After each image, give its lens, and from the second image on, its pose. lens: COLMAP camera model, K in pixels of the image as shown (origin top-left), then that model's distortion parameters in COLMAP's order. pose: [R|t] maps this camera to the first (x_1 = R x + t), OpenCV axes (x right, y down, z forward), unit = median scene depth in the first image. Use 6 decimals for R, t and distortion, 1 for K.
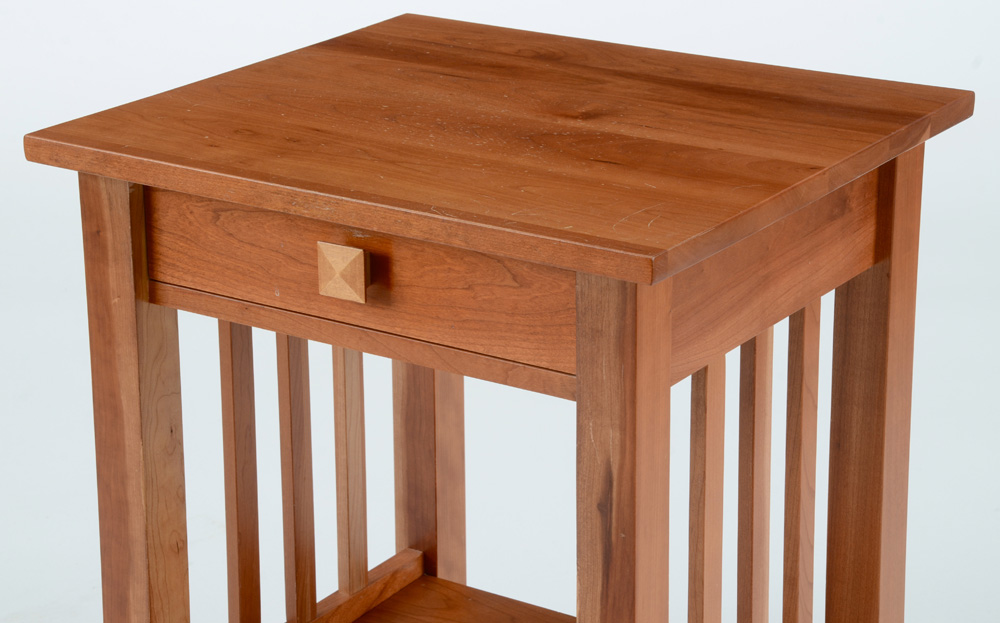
lens RADIAL K [[2635.7, 0, 499.8], [0, 2635.7, 292.2], [0, 0, 1]] dist [0.563023, 0.561850]
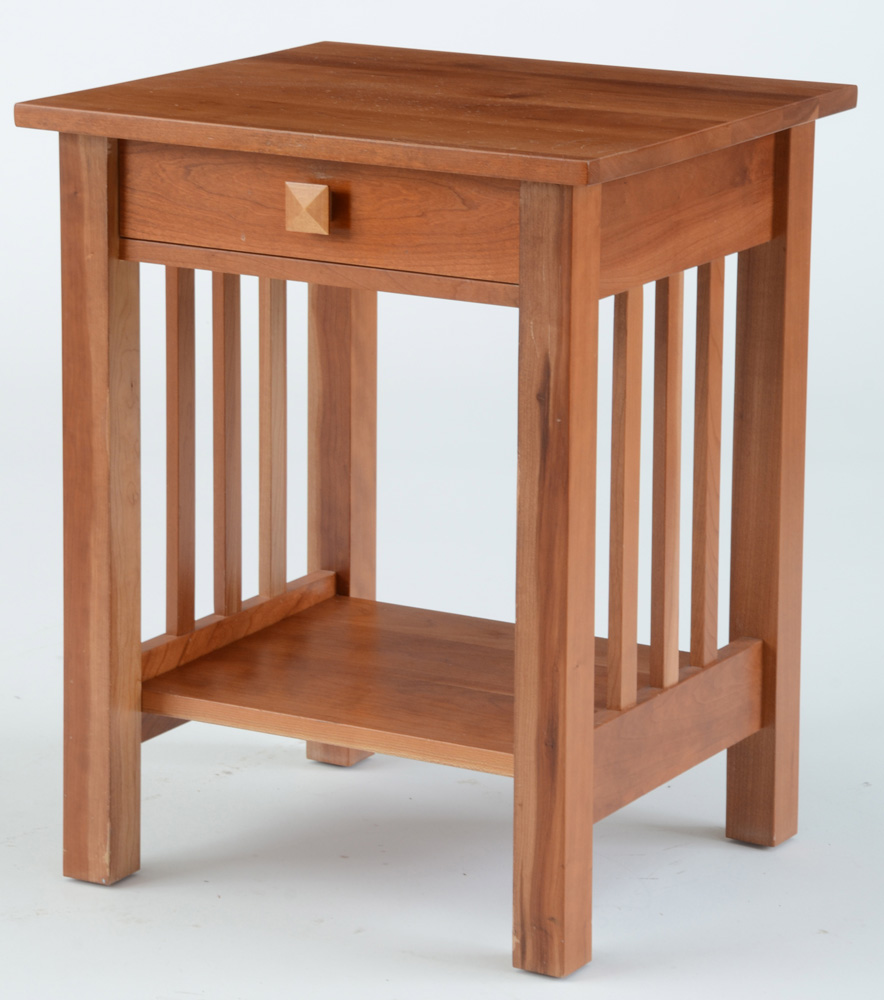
lens RADIAL K [[4353.9, 0, 442.8], [0, 4353.9, 354.7], [0, 0, 1]] dist [0.582400, 9.646479]
pose [[0.998146, 0.003836, 0.060745, -0.110096], [0.004059, 0.991595, -0.129317, 0.284022], [-0.060731, 0.129323, 0.989741, -0.812137]]
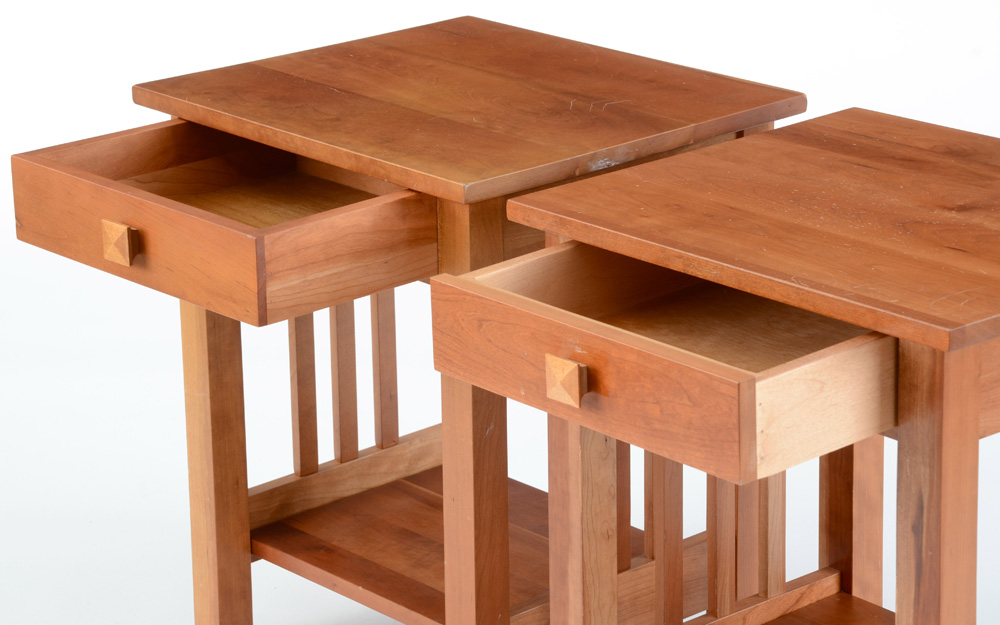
lens RADIAL K [[2983.5, 0, 500.0], [0, 2983.5, 312.5], [0, 0, 1]] dist [0.871832, 0.486647]
pose [[0.966140, 0.074218, -0.247114, 0.179389], [-0.076131, 0.997096, 0.001816, -0.006721], [0.246532, 0.017058, 0.968985, -0.391755]]
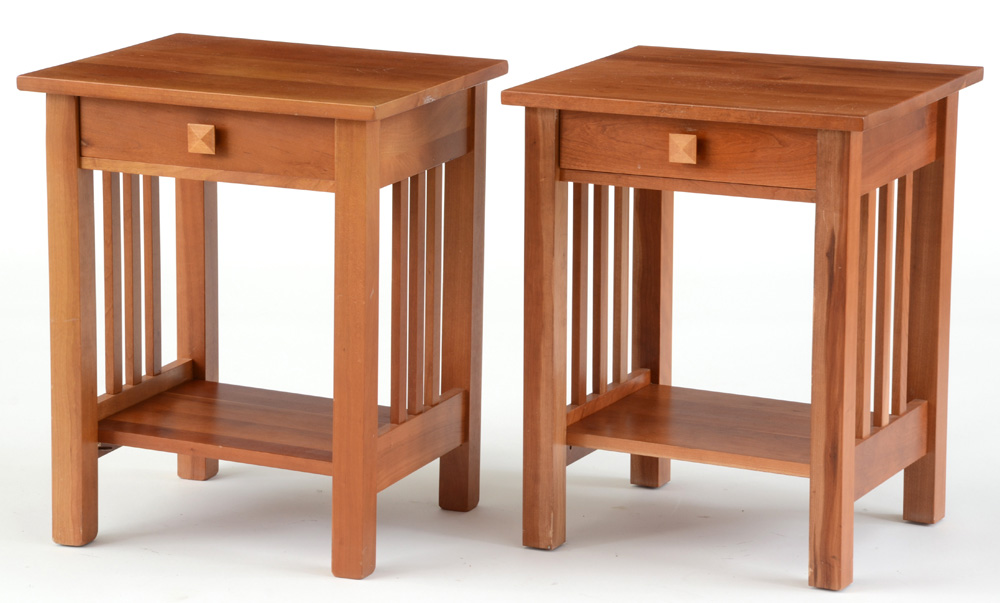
lens RADIAL K [[4009.1, 0, 518.1], [0, 4009.1, 301.1], [0, 0, 1]] dist [1.401118, -0.588670]
pose [[0.988322, -0.018428, 0.151263, -0.603431], [0.036912, 0.992049, -0.120314, 0.436902], [-0.147844, 0.124492, 0.981144, -1.800800]]
